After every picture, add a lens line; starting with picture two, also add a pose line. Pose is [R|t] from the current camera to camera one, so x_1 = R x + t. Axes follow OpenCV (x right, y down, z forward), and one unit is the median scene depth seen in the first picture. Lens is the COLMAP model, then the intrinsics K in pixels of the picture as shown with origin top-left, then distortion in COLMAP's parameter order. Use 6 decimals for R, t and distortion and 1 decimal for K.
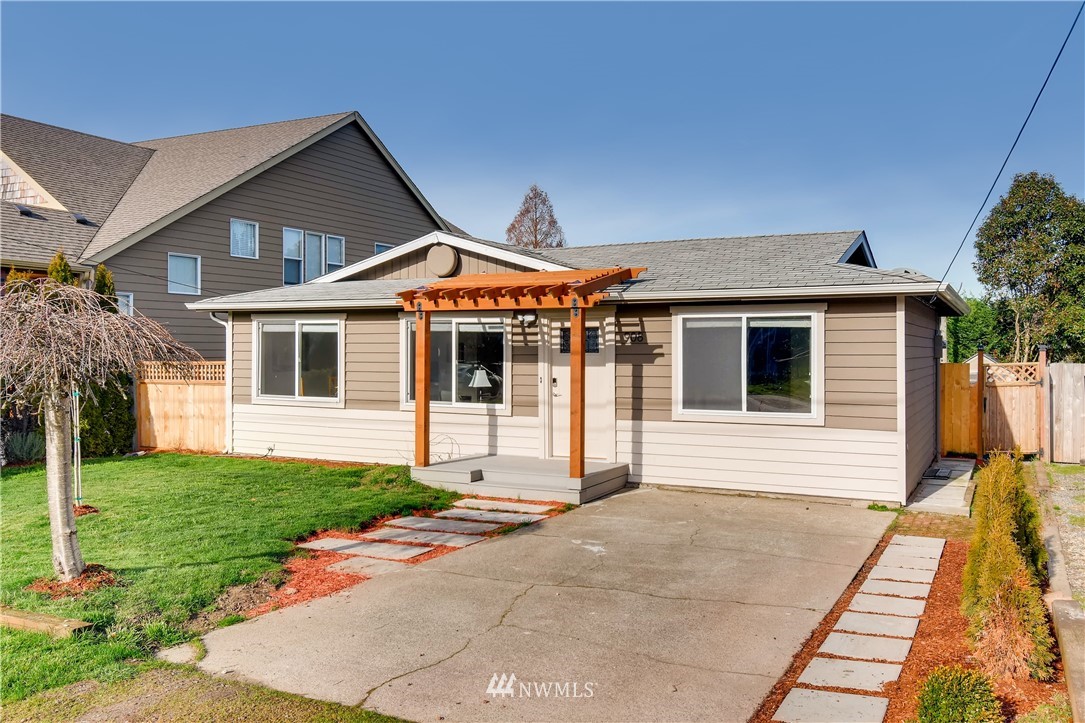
lens RADIAL K [[935.3, 0, 540.9], [0, 935.3, 355.7], [0, 0, 1]] dist [-0.003211, 0.002694]
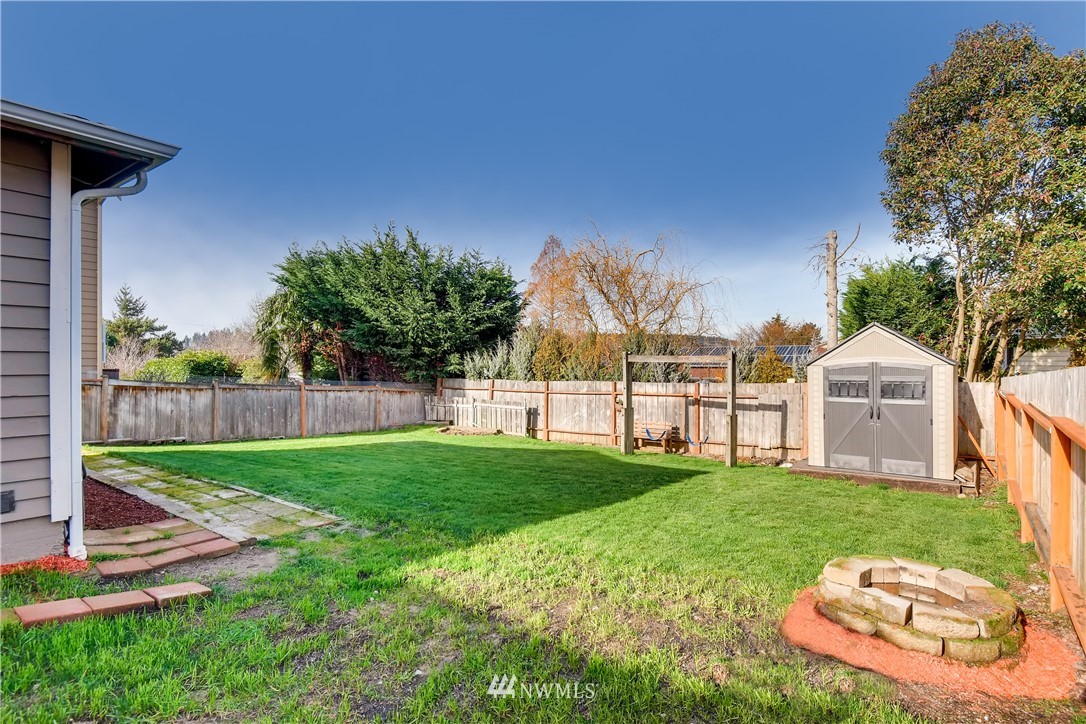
lens RADIAL K [[548.3, 0, 544.9], [0, 548.3, 364.6], [0, 0, 1]] dist [0.000211, -0.000704]
pose [[0.984452, 0.004242, -0.175601, 0.251800], [-0.005319, 0.999970, -0.005662, 0.016548], [0.175571, 0.006508, 0.984445, 0.493825]]
